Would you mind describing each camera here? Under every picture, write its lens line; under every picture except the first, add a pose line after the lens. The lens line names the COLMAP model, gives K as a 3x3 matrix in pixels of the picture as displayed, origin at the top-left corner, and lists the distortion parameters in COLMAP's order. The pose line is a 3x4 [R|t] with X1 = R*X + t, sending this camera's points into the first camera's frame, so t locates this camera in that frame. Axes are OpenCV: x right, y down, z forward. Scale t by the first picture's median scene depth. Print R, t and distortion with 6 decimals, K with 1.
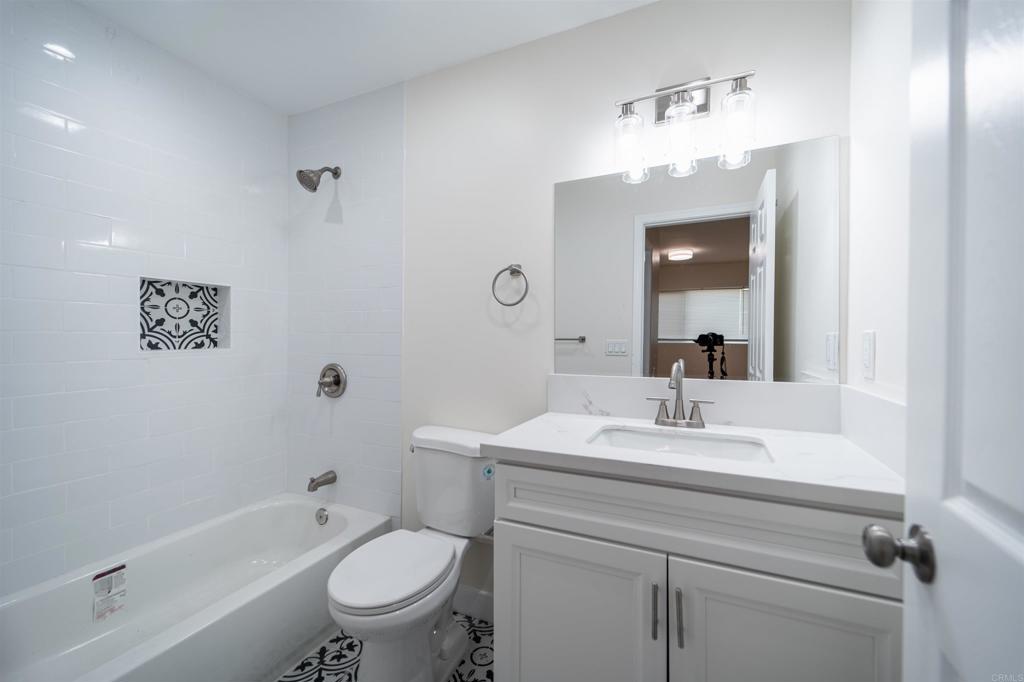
lens RADIAL K [[407.3, 0, 519.3], [0, 407.3, 344.1], [0, 0, 1]] dist [0.010513, -0.000200]
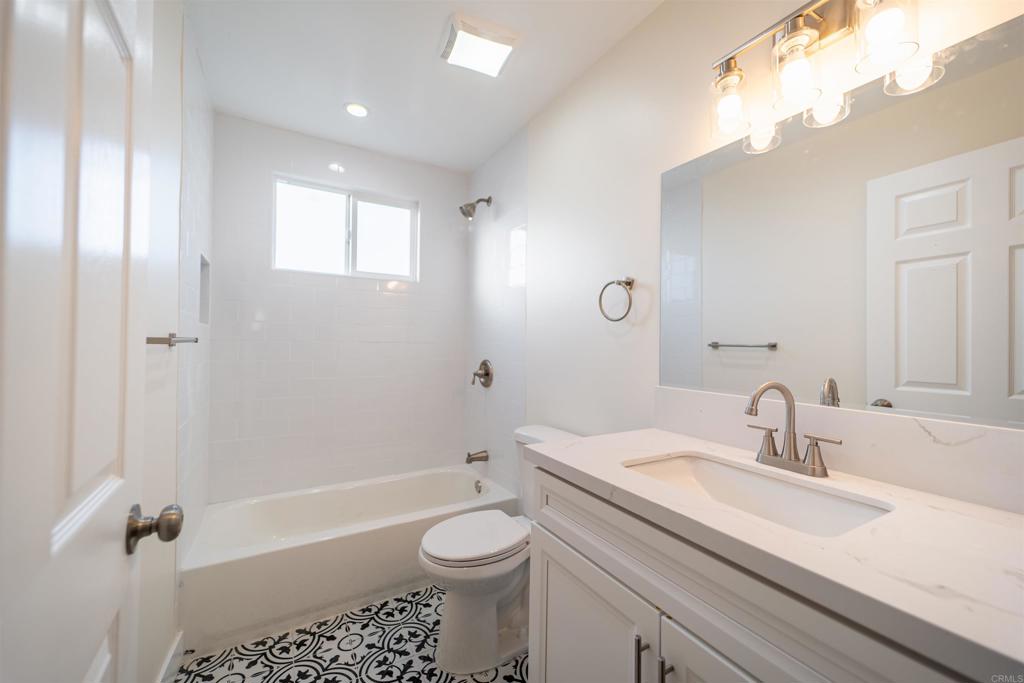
lens RADIAL K [[407.3, 0, 510.6], [0, 407.3, 341.5], [0, 0, 1]] dist [0.010513, -0.000200]
pose [[0.825413, 0.016604, -0.564285, 0.291472], [-0.021718, 0.999761, -0.002351, -0.012810], [0.564111, 0.014195, 0.825577, 0.071251]]
